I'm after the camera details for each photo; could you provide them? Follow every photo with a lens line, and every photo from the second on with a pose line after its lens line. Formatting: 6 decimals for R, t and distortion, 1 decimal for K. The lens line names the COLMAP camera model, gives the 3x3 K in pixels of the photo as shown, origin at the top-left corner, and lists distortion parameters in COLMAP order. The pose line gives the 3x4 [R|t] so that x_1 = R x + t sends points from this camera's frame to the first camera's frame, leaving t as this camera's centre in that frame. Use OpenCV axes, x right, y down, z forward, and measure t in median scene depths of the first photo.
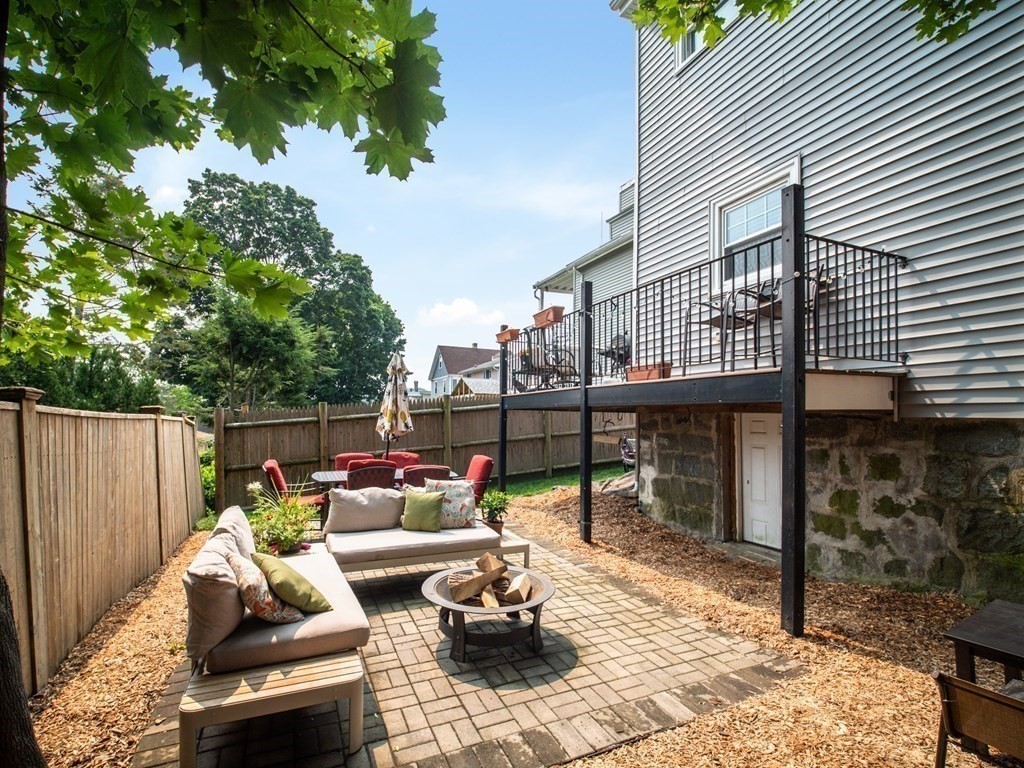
lens RADIAL K [[471.1, 0, 507.1], [0, 471.1, 383.0], [0, 0, 1]] dist [-0.016131, -0.001768]
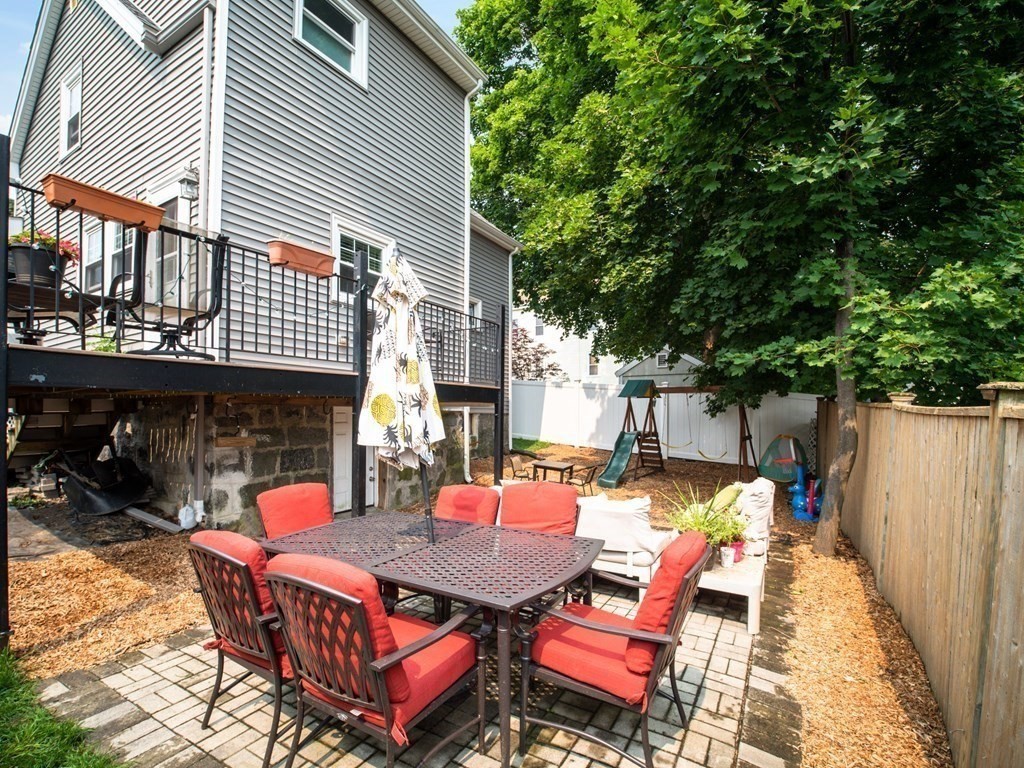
lens RADIAL K [[471.1, 0, 507.1], [0, 471.1, 383.0], [0, 0, 1]] dist [-0.016131, -0.001768]
pose [[-0.575073, 0.040531, 0.817098, -0.617065], [-0.066224, 0.993188, -0.095874, 0.077807], [-0.815418, -0.109246, -0.568471, 1.137719]]
